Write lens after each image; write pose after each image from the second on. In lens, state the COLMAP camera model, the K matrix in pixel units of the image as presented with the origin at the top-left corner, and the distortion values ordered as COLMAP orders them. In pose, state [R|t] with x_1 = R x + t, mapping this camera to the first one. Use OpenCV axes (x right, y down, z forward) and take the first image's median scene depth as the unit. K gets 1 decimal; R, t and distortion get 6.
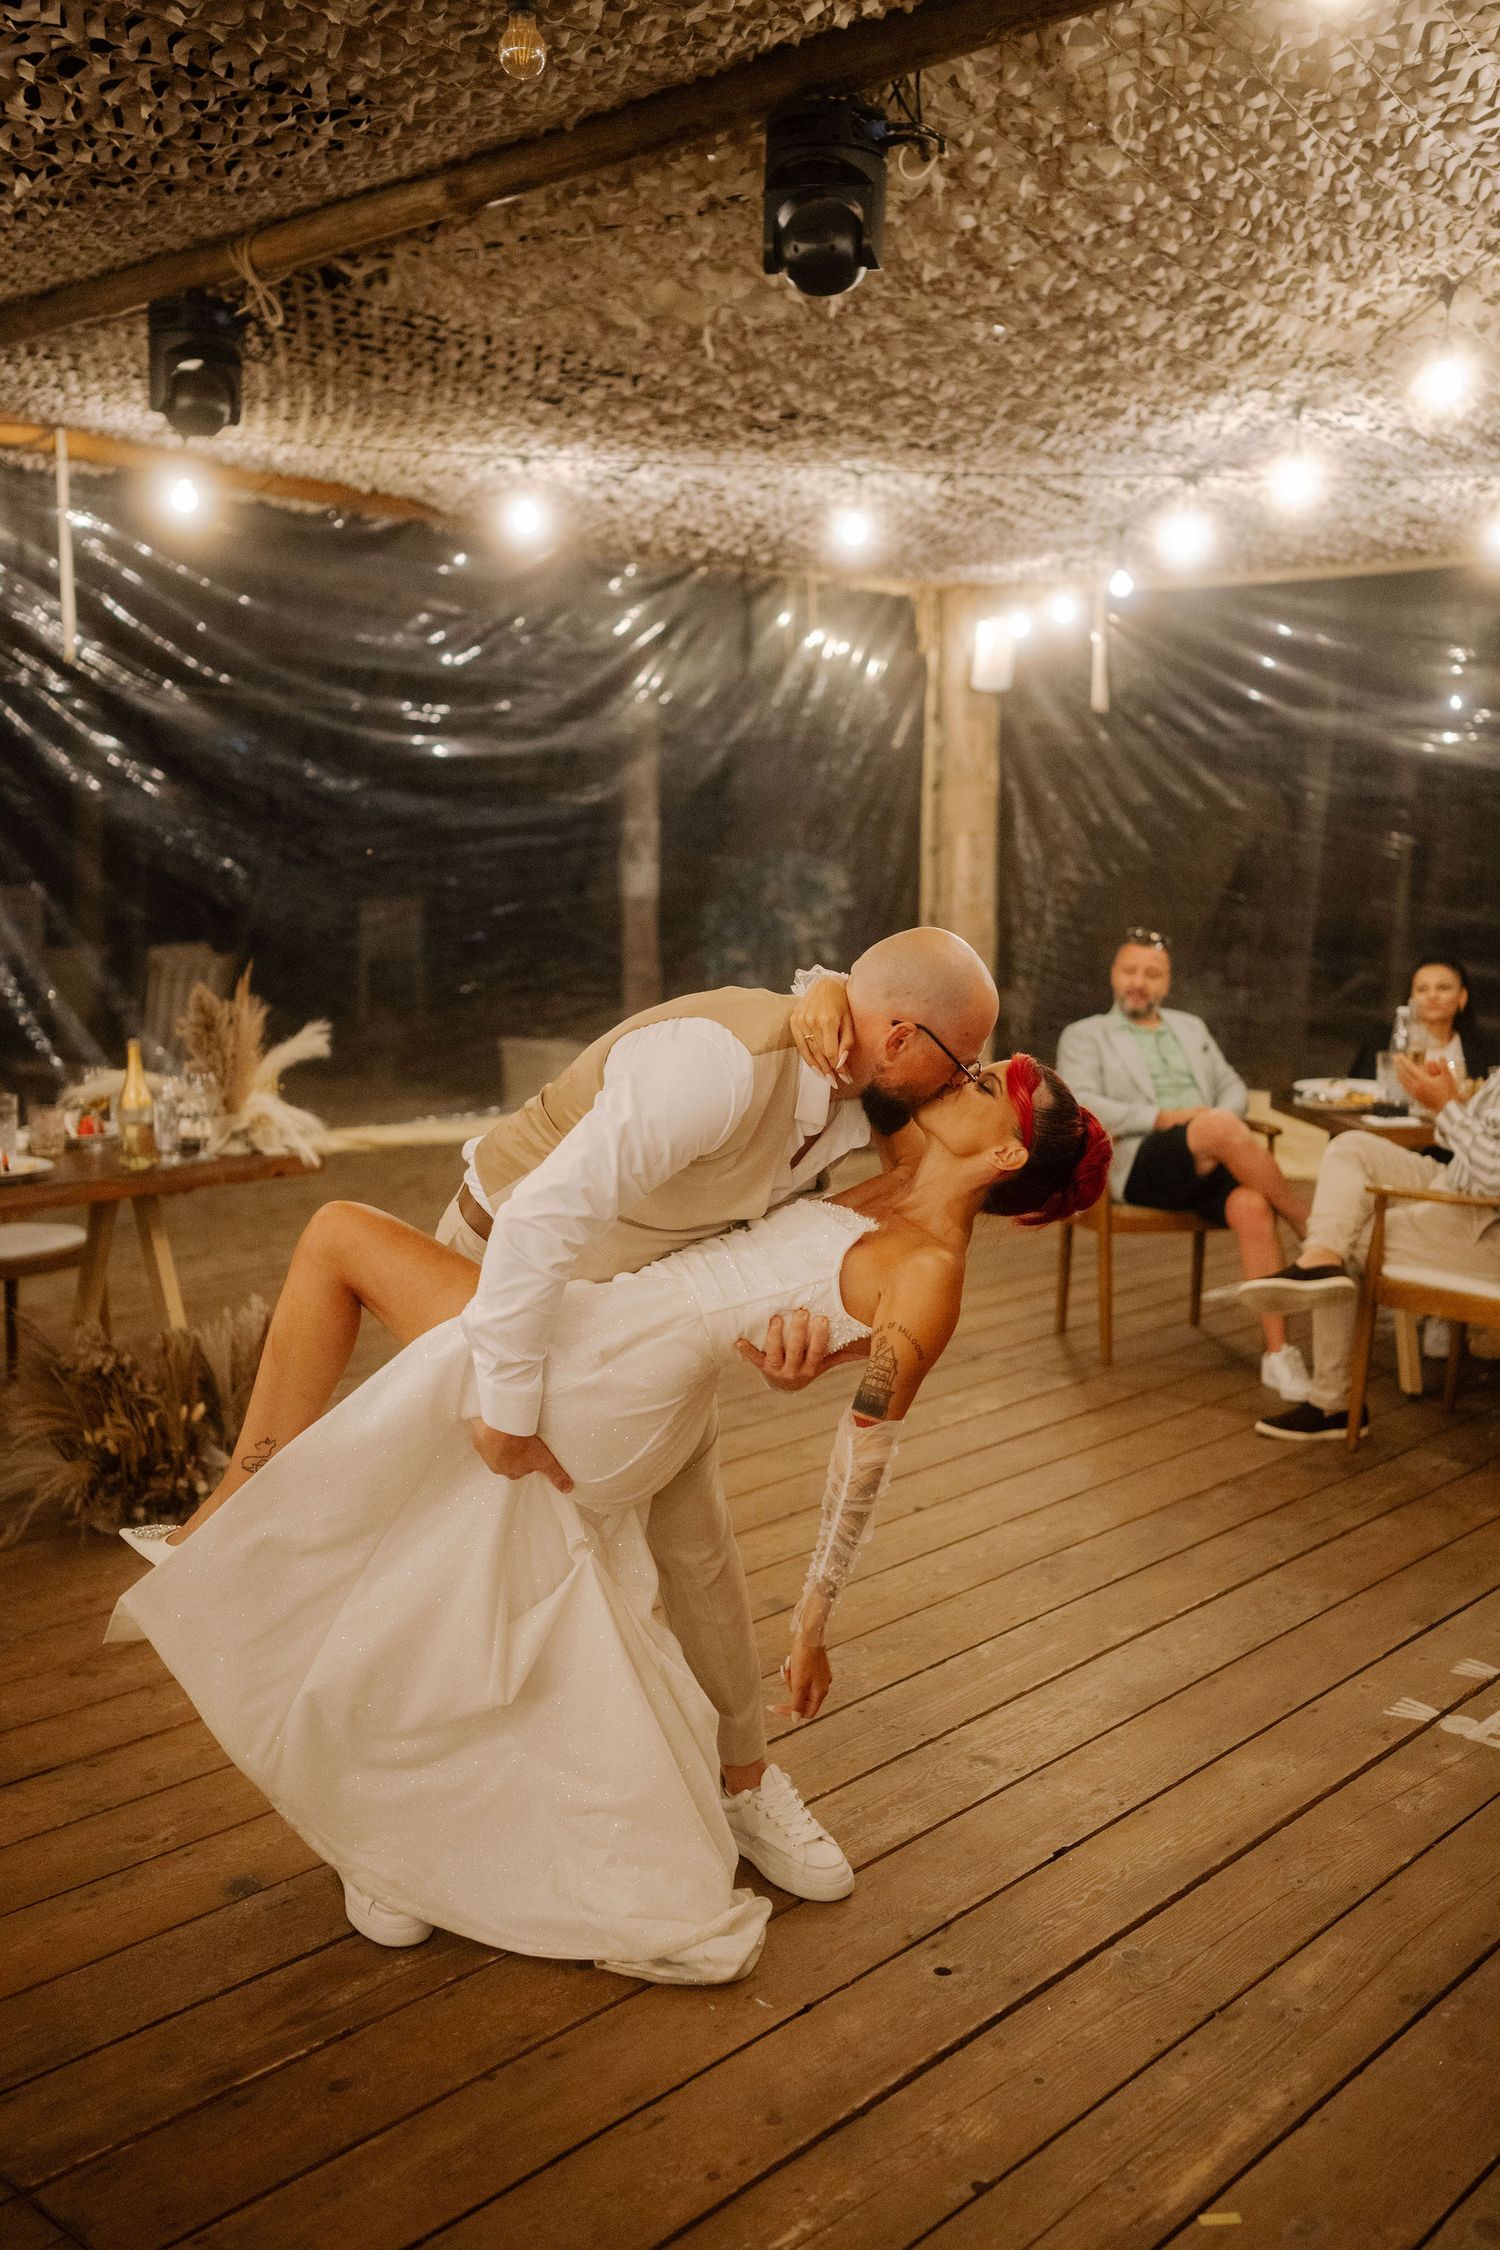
lens RADIAL K [[2090.7, 0, 753.5], [0, 2090.7, 1141.3], [0, 0, 1]] dist [0.003483, 0.000822]
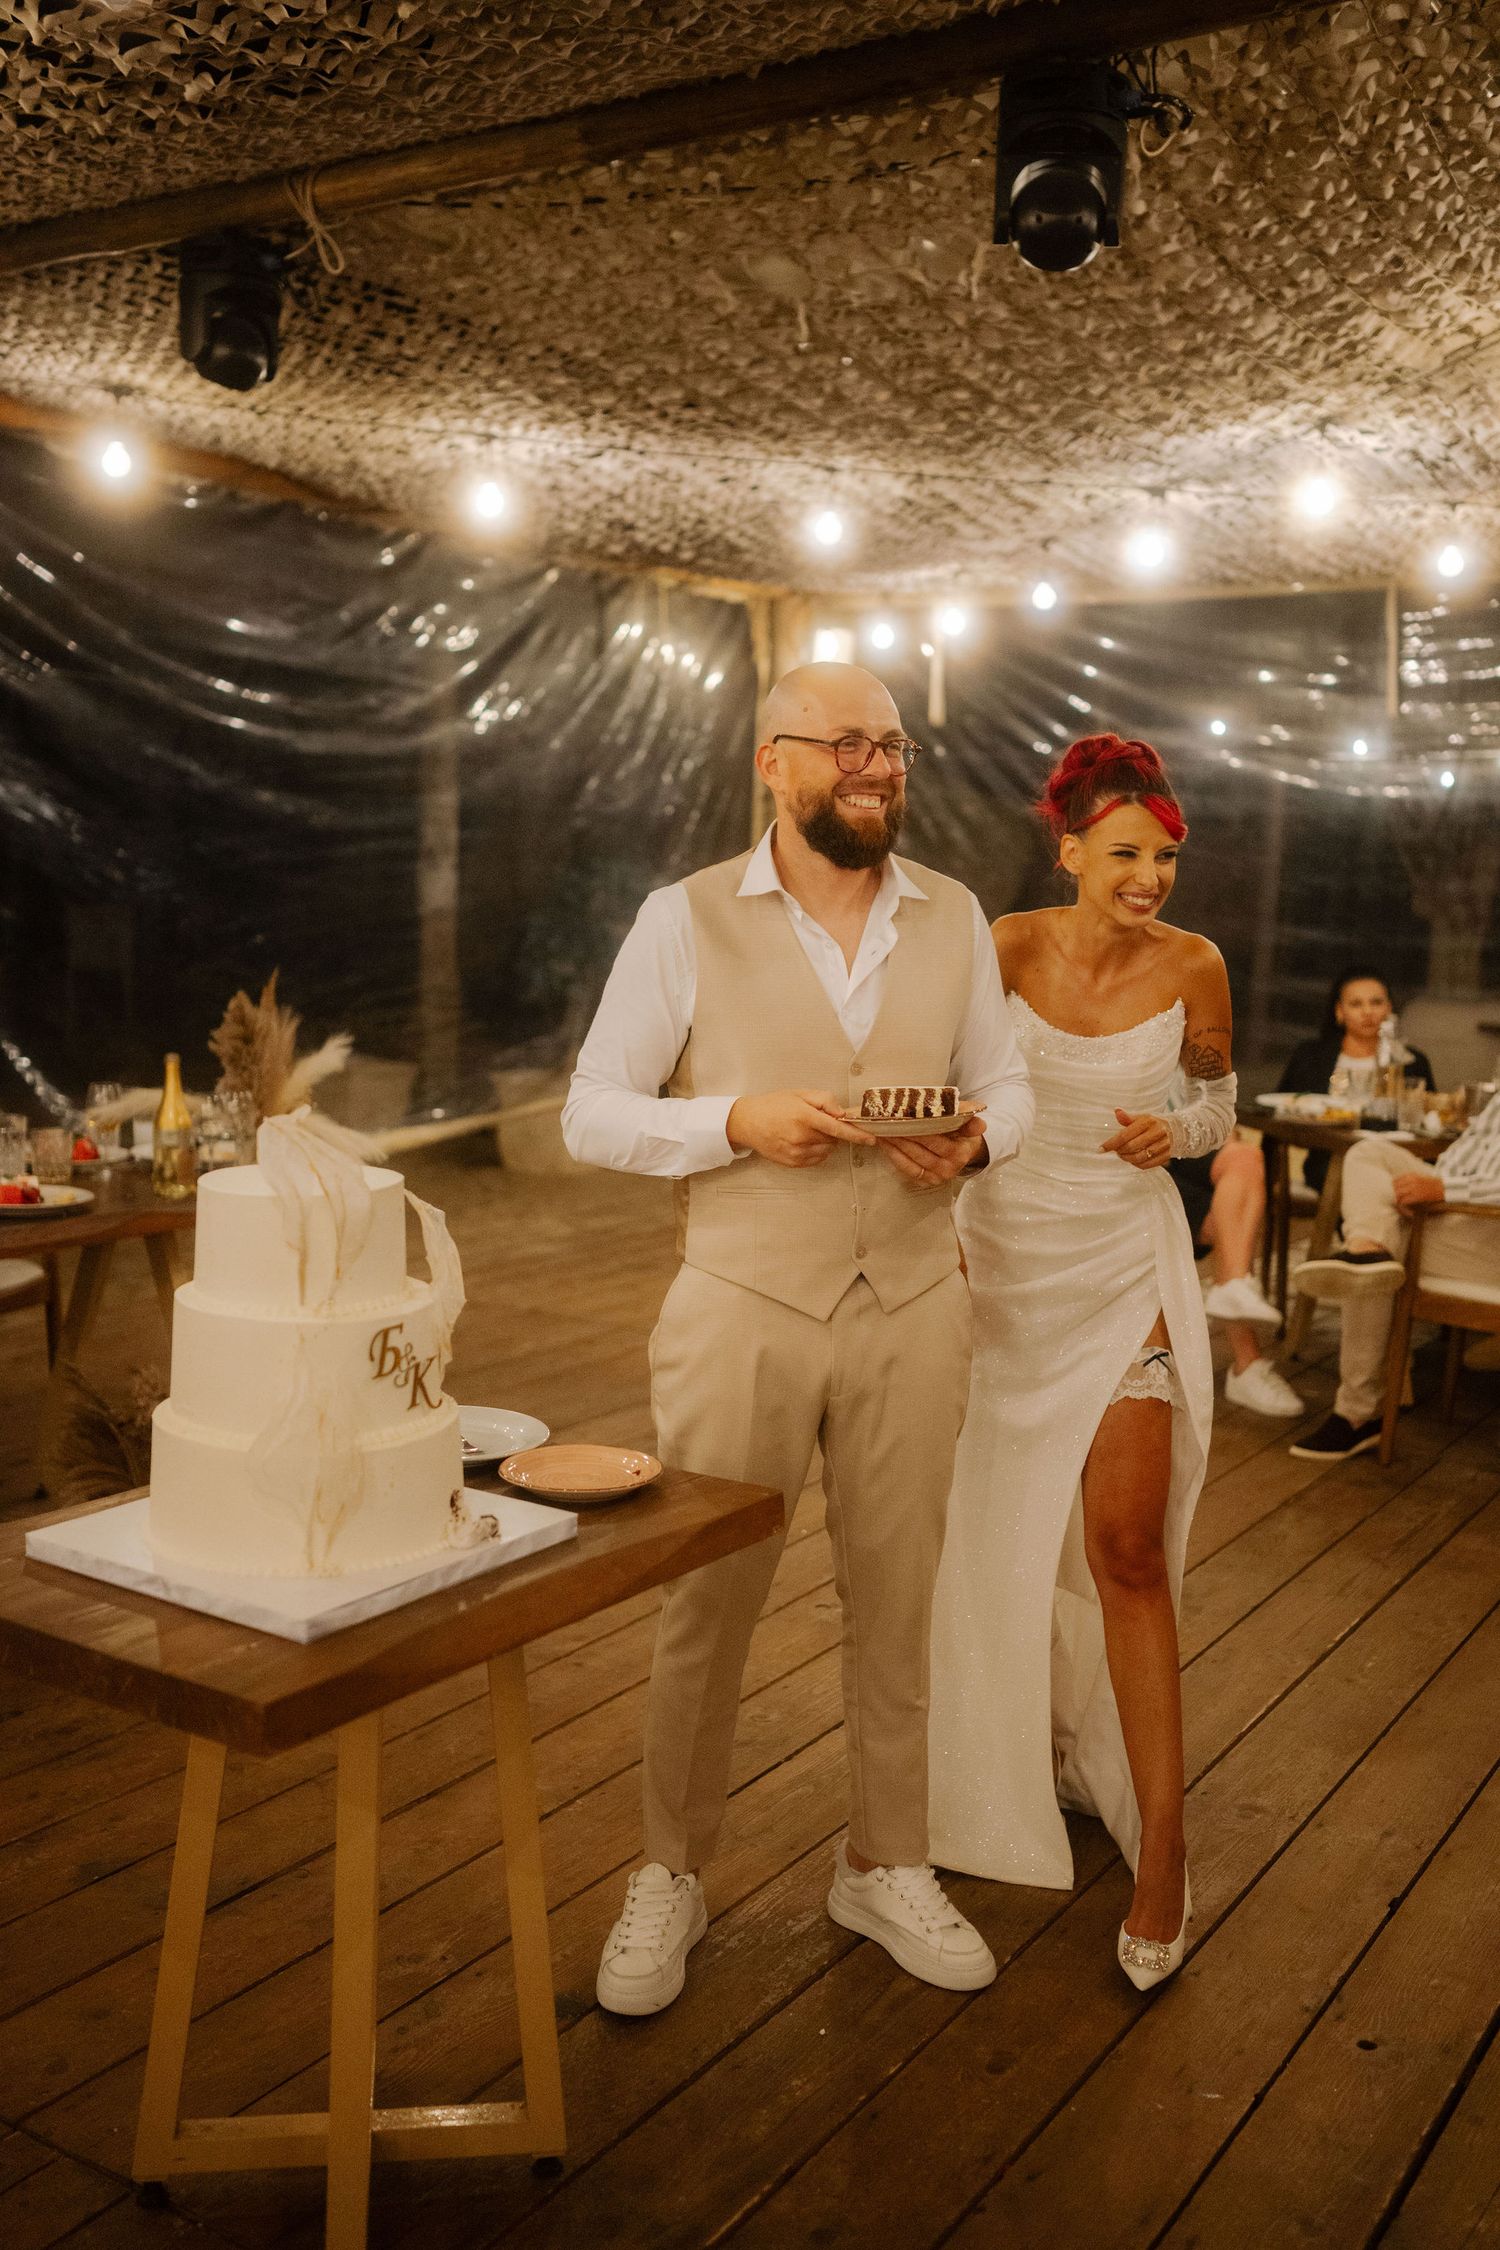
lens RADIAL K [[2090.7, 0, 753.5], [0, 2090.7, 1141.3], [0, 0, 1]] dist [0.003483, 0.000822]
pose [[0.985191, -0.006868, 0.171321, -0.198101], [0.008022, 0.999950, -0.006045, -0.003638], [-0.171271, 0.007330, 0.985197, 0.068221]]
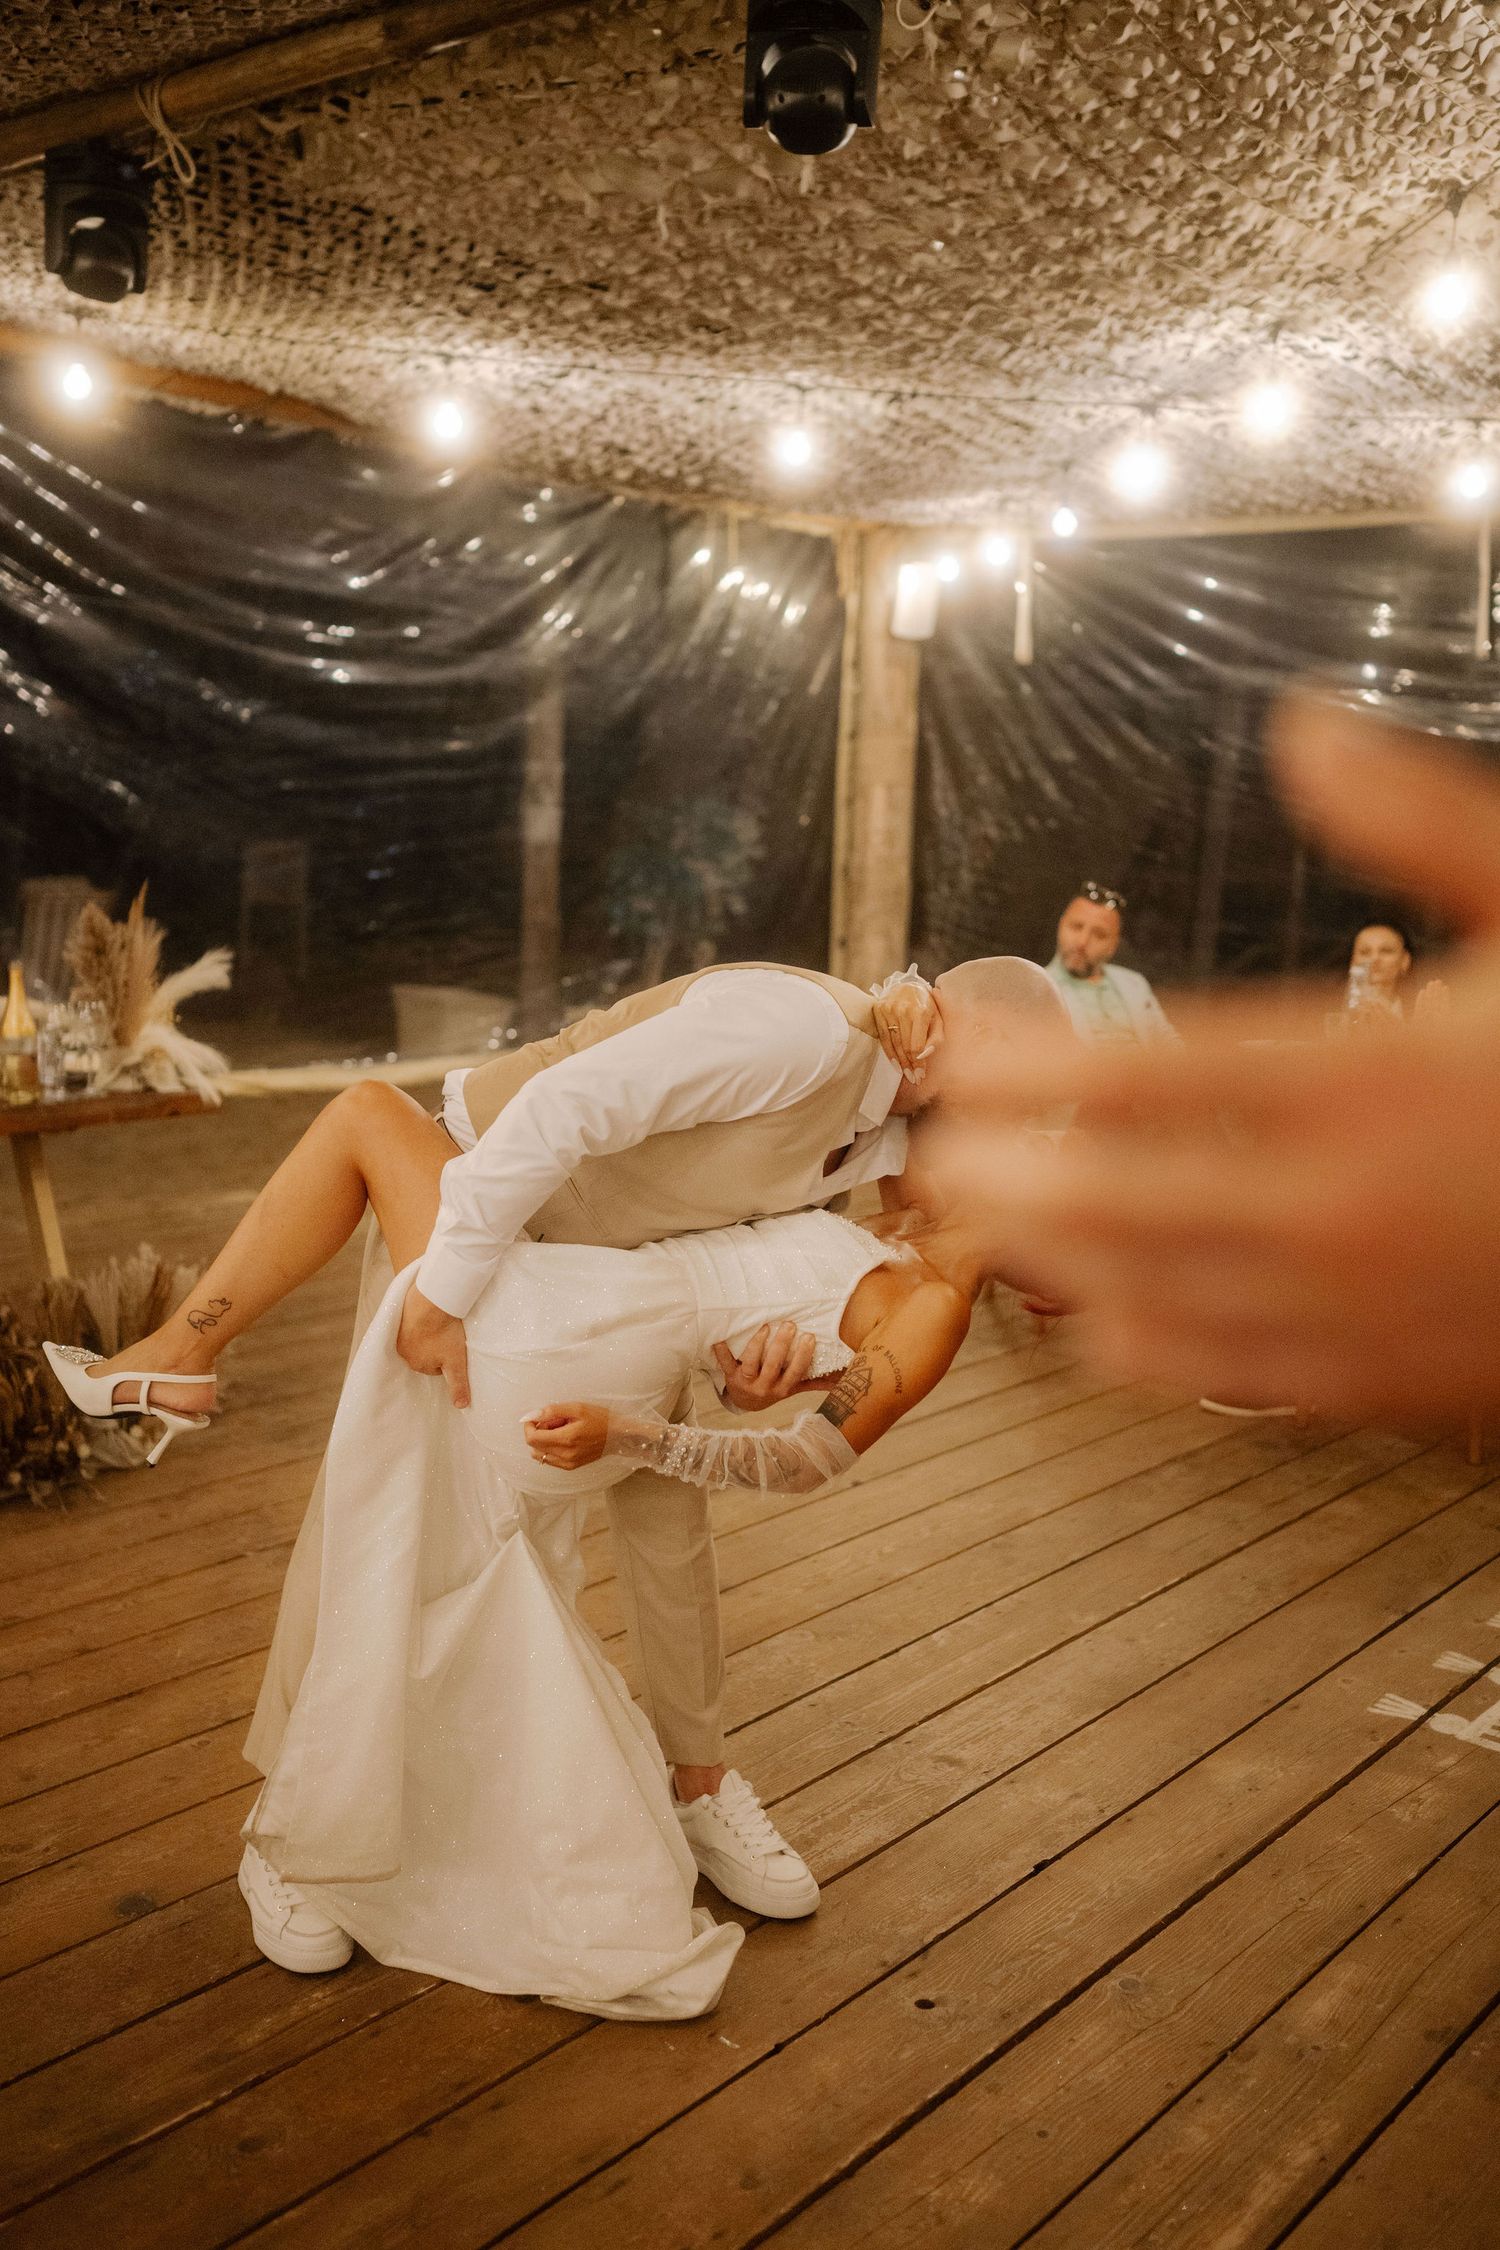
lens RADIAL K [[2090.7, 0, 753.5], [0, 2090.7, 1141.3], [0, 0, 1]] dist [0.003483, 0.000822]
pose [[0.998063, 0.021186, 0.058496, -0.025583], [-0.022239, 0.999601, 0.017415, 0.006354], [-0.058103, -0.018682, 0.998136, 0.064828]]
